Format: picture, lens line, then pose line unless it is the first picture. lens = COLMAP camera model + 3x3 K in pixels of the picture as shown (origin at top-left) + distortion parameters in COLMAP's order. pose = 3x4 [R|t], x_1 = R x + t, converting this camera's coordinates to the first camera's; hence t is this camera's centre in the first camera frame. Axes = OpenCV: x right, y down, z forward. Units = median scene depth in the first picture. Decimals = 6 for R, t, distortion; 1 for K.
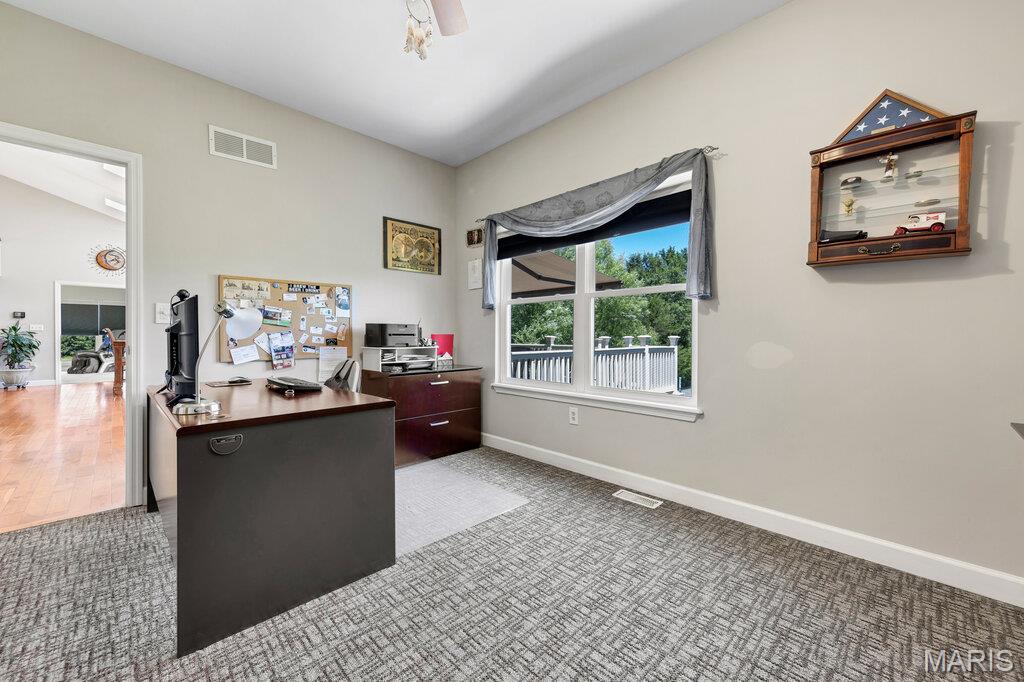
lens RADIAL K [[402.8, 0, 513.9], [0, 402.8, 339.3], [0, 0, 1]] dist [0.007742, -0.000443]
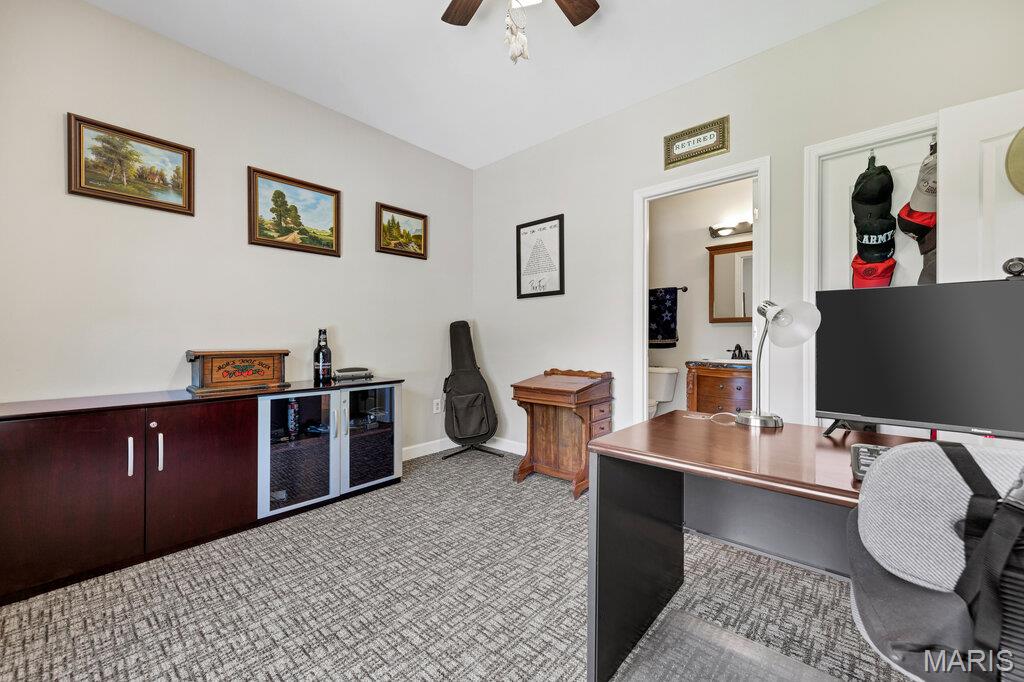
lens RADIAL K [[402.8, 0, 509.7], [0, 402.8, 340.0], [0, 0, 1]] dist [0.007742, -0.000443]
pose [[-0.998092, -0.001395, -0.061736, -0.158685], [-0.002100, 0.999933, 0.011358, -0.024242], [0.061716, 0.011466, -0.998028, 2.017941]]
